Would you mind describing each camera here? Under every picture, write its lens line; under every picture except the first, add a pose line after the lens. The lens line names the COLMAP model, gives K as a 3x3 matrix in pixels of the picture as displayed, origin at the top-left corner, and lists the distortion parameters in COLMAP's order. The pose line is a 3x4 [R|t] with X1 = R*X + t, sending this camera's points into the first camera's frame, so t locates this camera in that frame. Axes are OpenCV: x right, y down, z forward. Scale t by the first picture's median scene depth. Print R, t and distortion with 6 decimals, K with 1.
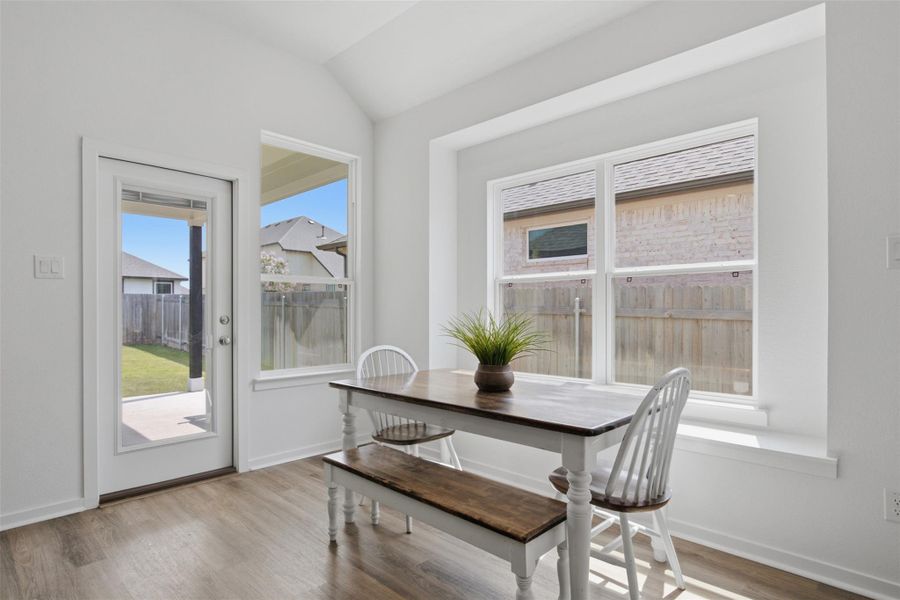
lens RADIAL K [[502.2, 0, 450.0], [0, 502.2, 300.0], [0, 0, 1]] dist [0.001452, 0.000051]
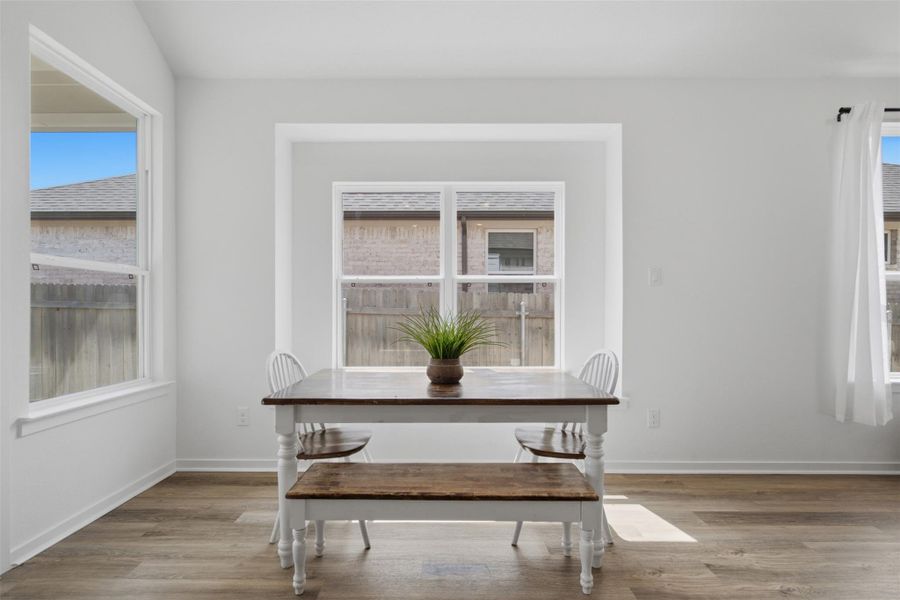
lens RADIAL K [[420.5, 0, 450.0], [0, 420.5, 300.0], [0, 0, 1]] dist [0.008227, -0.000617]
pose [[0.712407, 0.015983, 0.701585, -0.381459], [-0.013599, 0.999867, -0.008969, 0.007985], [-0.701635, -0.003151, 0.712530, 0.247272]]
